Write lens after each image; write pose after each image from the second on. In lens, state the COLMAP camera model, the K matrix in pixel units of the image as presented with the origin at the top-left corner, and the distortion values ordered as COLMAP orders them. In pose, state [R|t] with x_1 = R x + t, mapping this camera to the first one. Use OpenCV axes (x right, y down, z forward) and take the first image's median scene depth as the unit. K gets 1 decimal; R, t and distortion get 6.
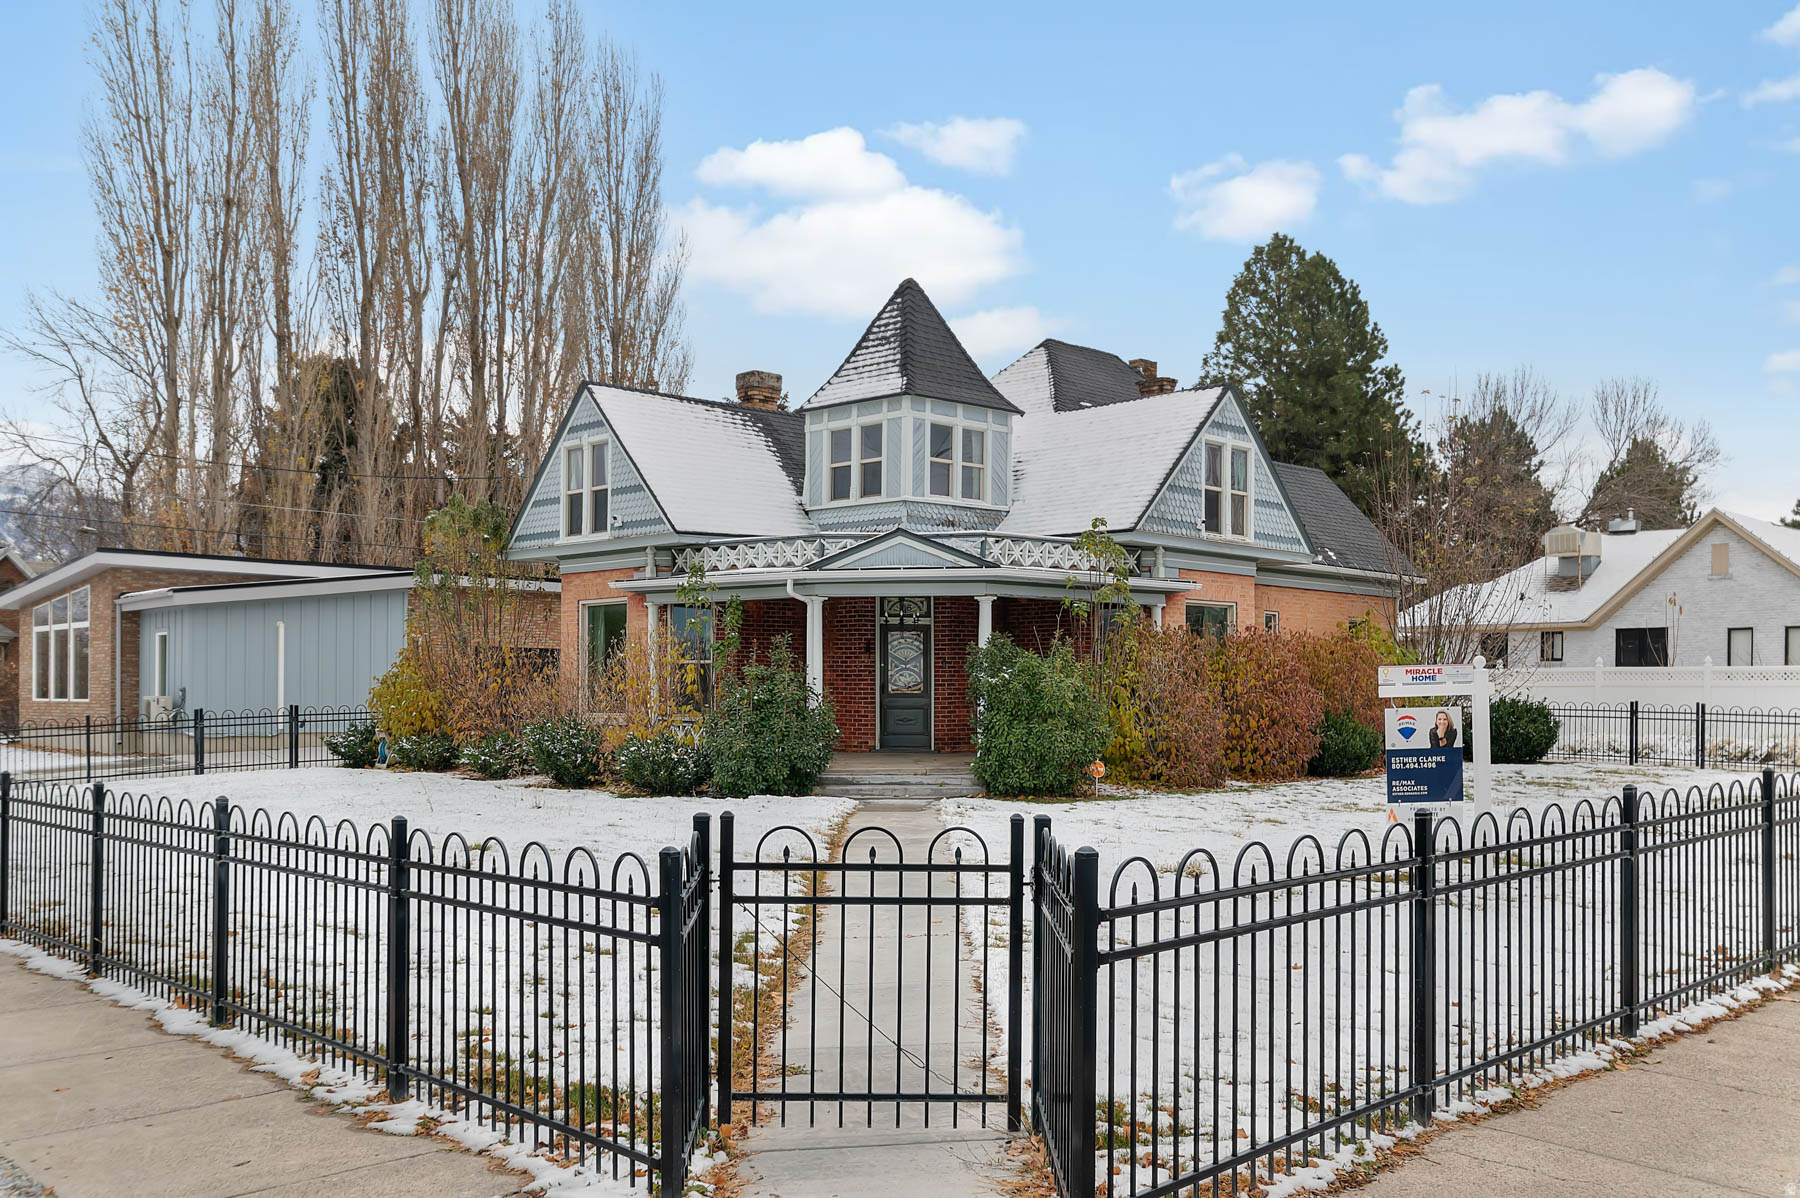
lens RADIAL K [[1554.4, 0, 897.2], [0, 1554.4, 598.7], [0, 0, 1]] dist [-0.001543, 0.000361]
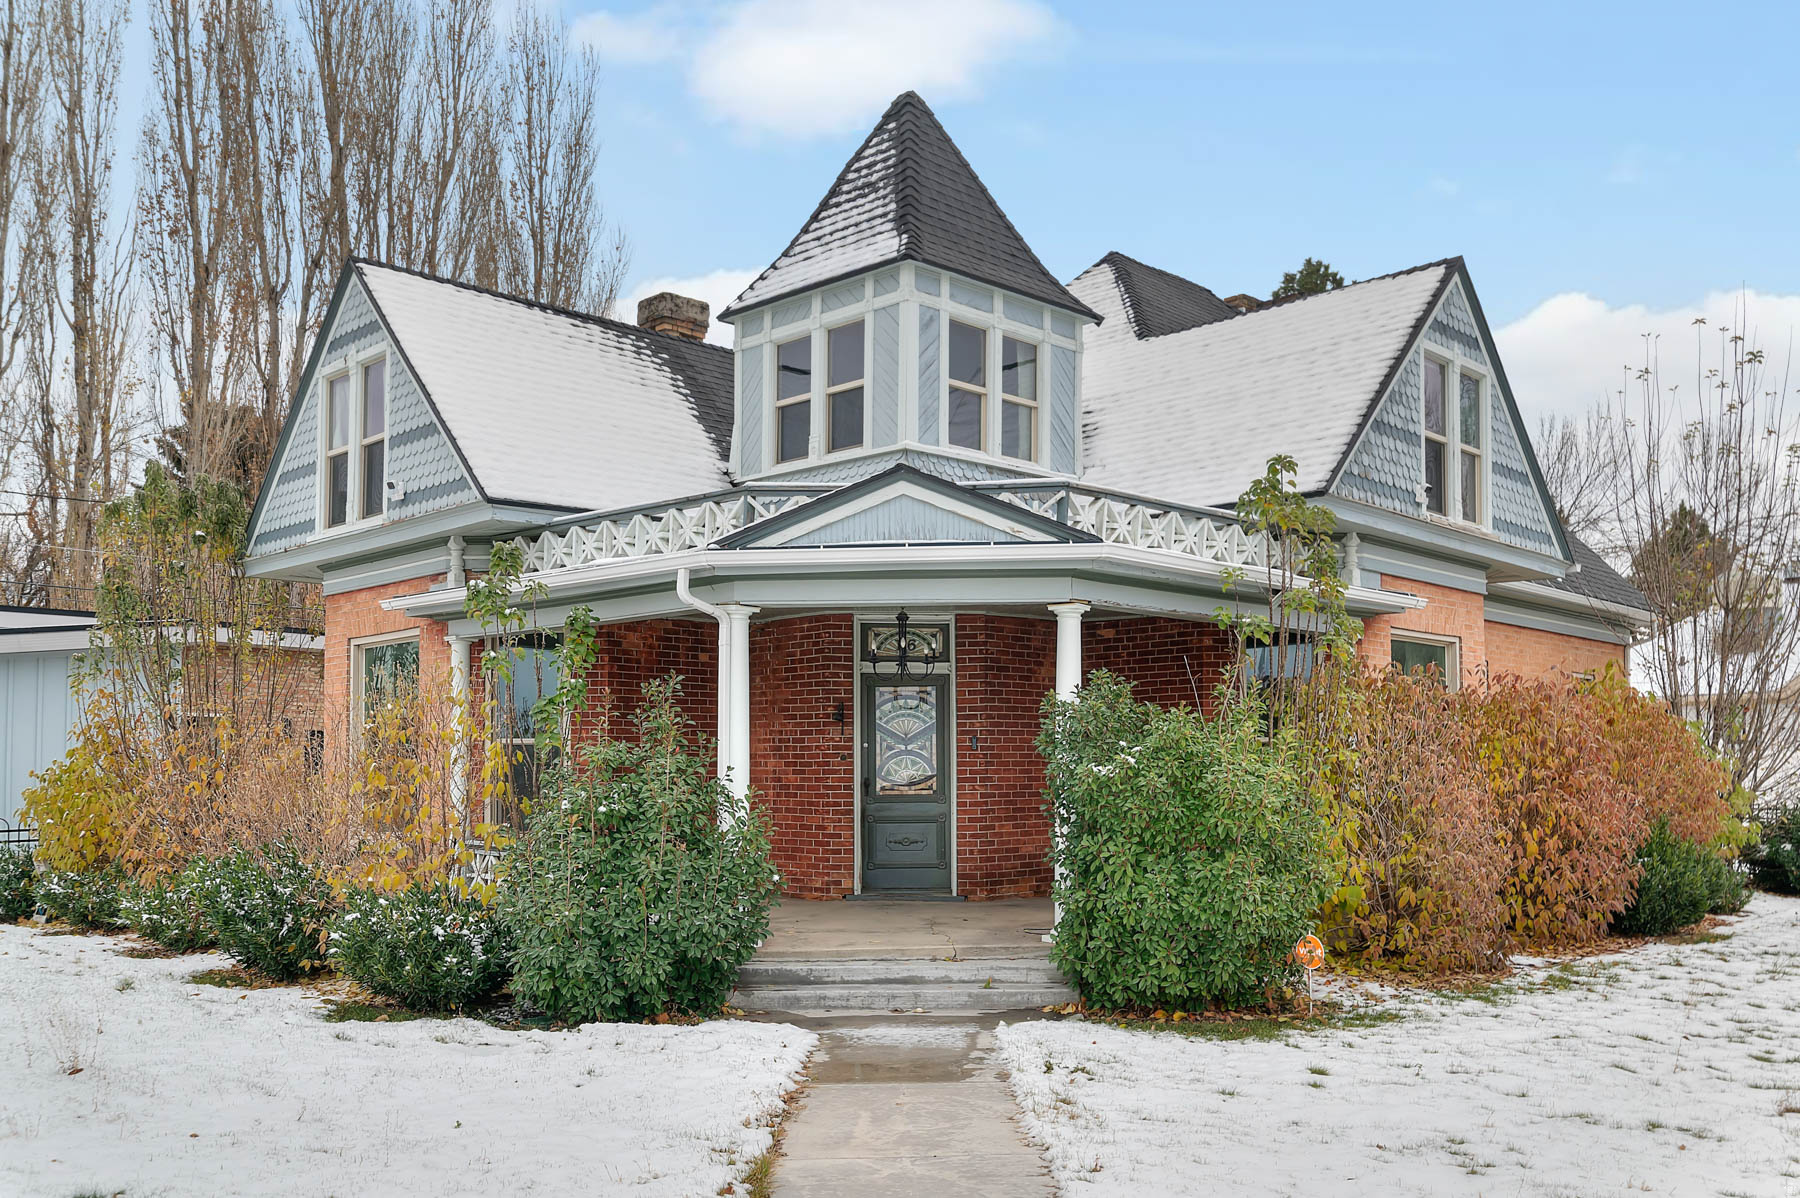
lens RADIAL K [[1504.6, 0, 906.5], [0, 1504.6, 598.6], [0, 0, 1]] dist [-0.005993, -0.001436]
pose [[0.999746, -0.003179, 0.022333, -0.006647], [0.004598, 0.997954, -0.063765, 0.024168], [-0.022084, 0.063852, 0.997715, 0.444038]]
